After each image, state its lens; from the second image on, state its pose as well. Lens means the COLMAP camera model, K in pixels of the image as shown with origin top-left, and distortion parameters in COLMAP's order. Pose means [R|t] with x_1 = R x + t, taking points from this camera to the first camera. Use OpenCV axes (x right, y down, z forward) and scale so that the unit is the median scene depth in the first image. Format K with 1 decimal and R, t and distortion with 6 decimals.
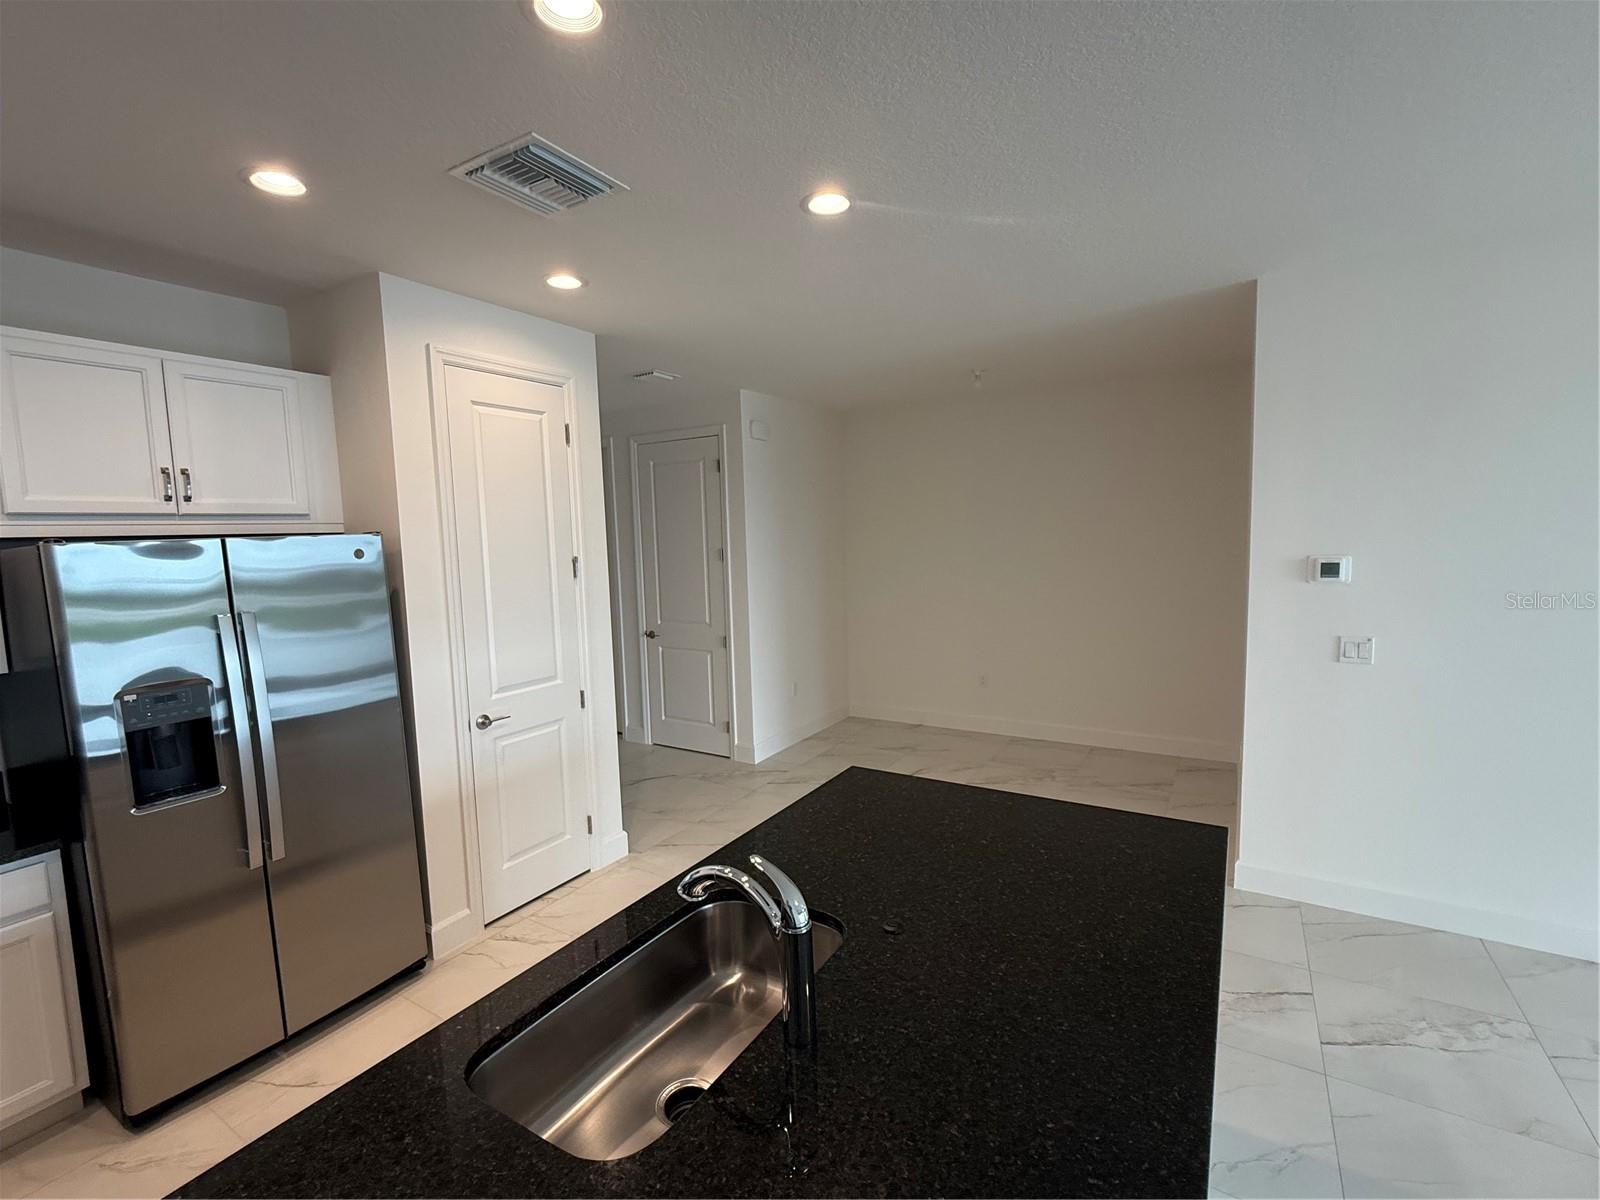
lens RADIAL K [[712.6, 0, 799.0], [0, 712.6, 598.2], [0, 0, 1]] dist [-0.002167, 0.001091]
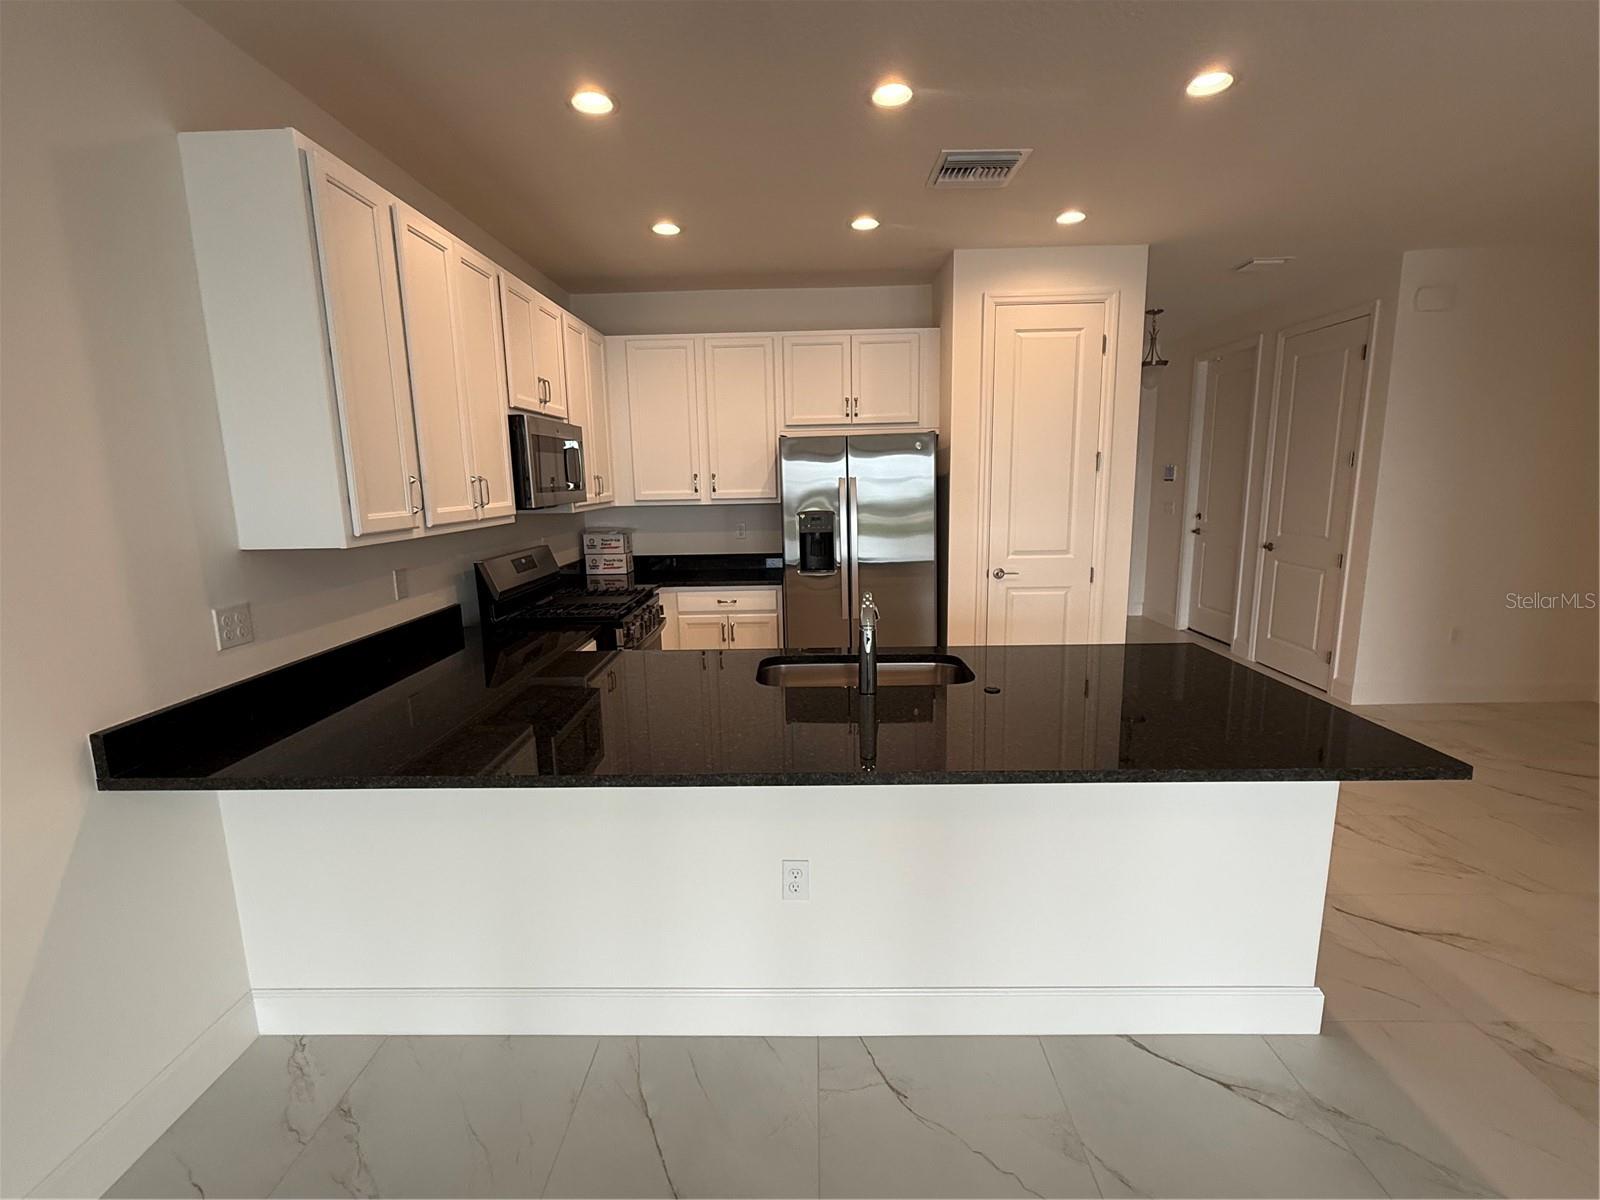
lens RADIAL K [[712.6, 0, 796.8], [0, 712.6, 599.6], [0, 0, 1]] dist [-0.002167, 0.001091]
pose [[0.506834, 0.167047, -0.845704, 0.515545], [-0.075293, 0.985874, 0.149611, 0.047448], [0.858749, -0.012152, 0.512252, -0.030580]]
